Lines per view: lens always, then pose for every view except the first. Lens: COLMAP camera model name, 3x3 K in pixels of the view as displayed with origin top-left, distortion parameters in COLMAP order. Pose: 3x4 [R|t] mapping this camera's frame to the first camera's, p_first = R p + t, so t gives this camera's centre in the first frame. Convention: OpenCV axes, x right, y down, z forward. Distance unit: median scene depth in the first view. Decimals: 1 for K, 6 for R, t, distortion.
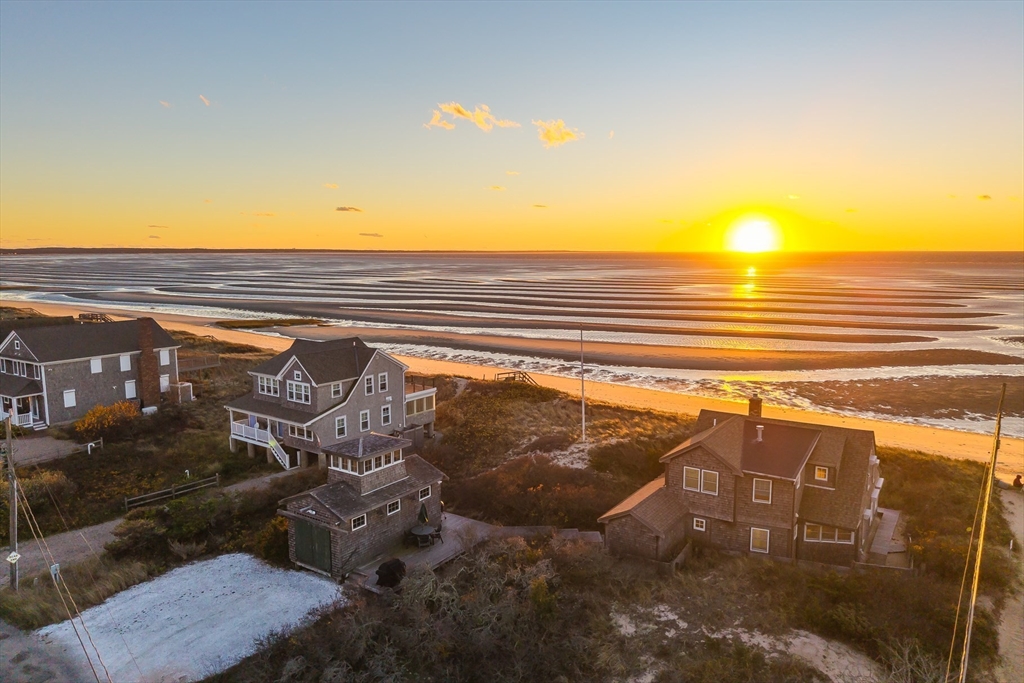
lens RADIAL K [[685.3, 0, 514.3], [0, 685.3, 349.9], [0, 0, 1]] dist [0.024092, -0.013740]
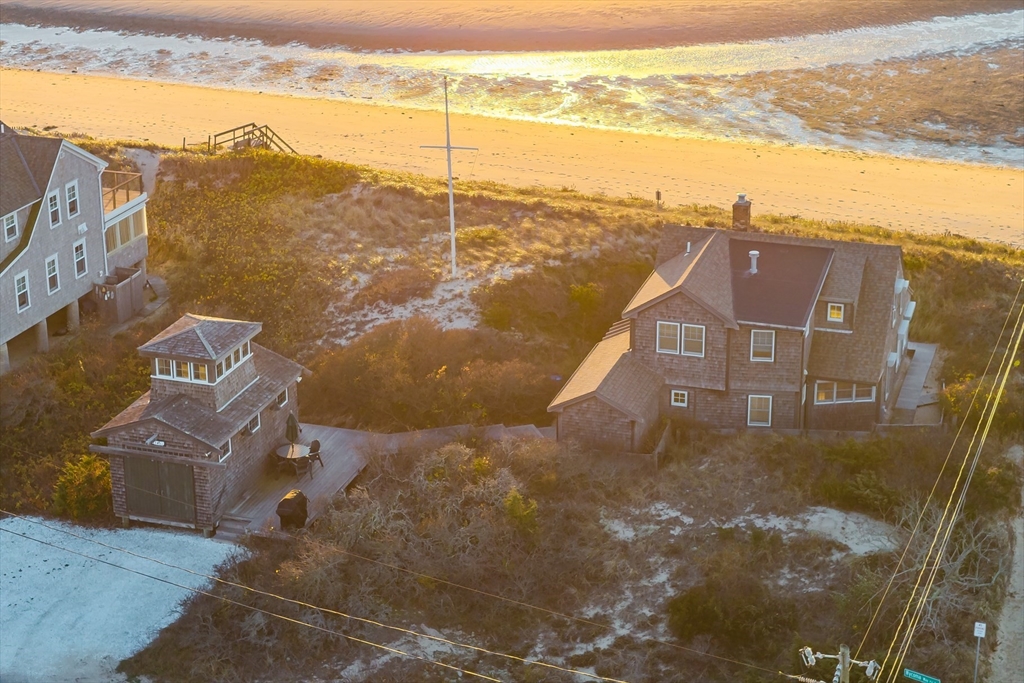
lens RADIAL K [[2036.0, 0, 508.5], [0, 2036.0, 345.6], [0, 0, 1]] dist [-0.117059, 0.000000]
pose [[0.960920, -0.102326, 0.257221, -0.443152], [0.043261, 0.973267, 0.225566, -0.286239], [-0.273426, -0.205623, 0.939658, -0.932485]]
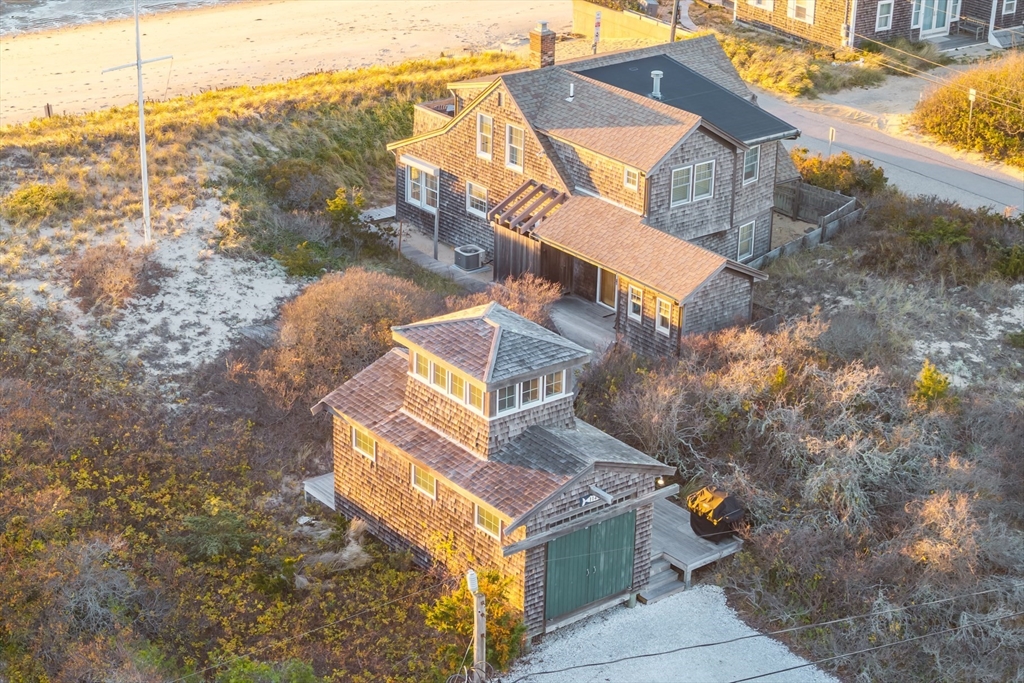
lens RADIAL K [[2036.0, 0, 514.8], [0, 2036.0, 340.6], [0, 0, 1]] dist [-0.117059, 0.000000]
pose [[0.300094, -0.372520, 0.878164, -1.370299], [0.116573, 0.928016, 0.353831, -0.323468], [-0.946760, -0.003813, 0.321918, 0.582880]]
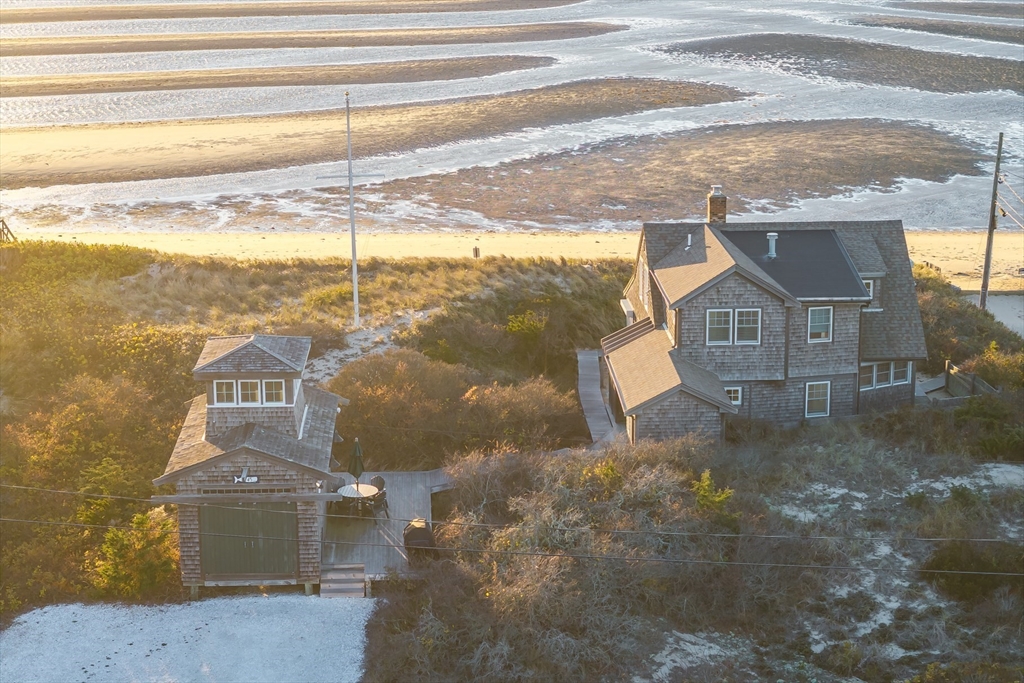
lens RADIAL K [[2036.0, 0, 513.4], [0, 2036.0, 347.9], [0, 0, 1]] dist [-0.117059, 0.000000]
pose [[0.804926, -0.153714, 0.573120, -0.978531], [0.090713, 0.986388, 0.137151, -0.067361], [-0.586400, -0.058407, 0.807913, -0.403917]]
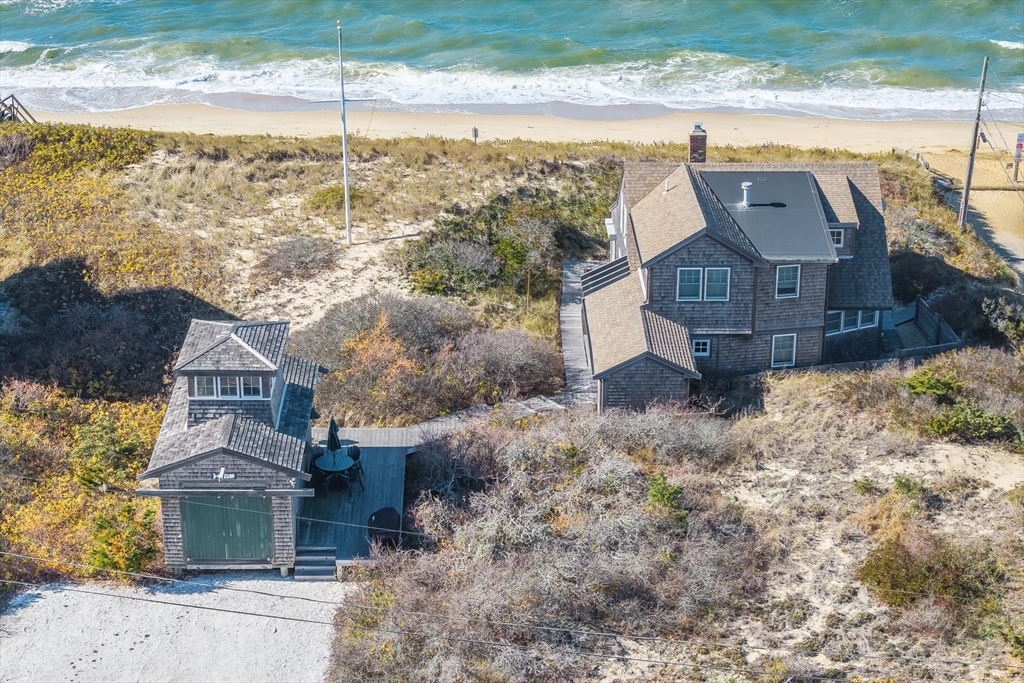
lens RADIAL K [[2036.0, 0, 512.3], [0, 2036.0, 333.1], [0, 0, 1]] dist [-0.117059, 0.000000]
pose [[0.819697, -0.220034, 0.528849, -0.926188], [0.079594, 0.958072, 0.275250, -0.318259], [-0.567240, -0.183529, 0.802842, -0.474576]]
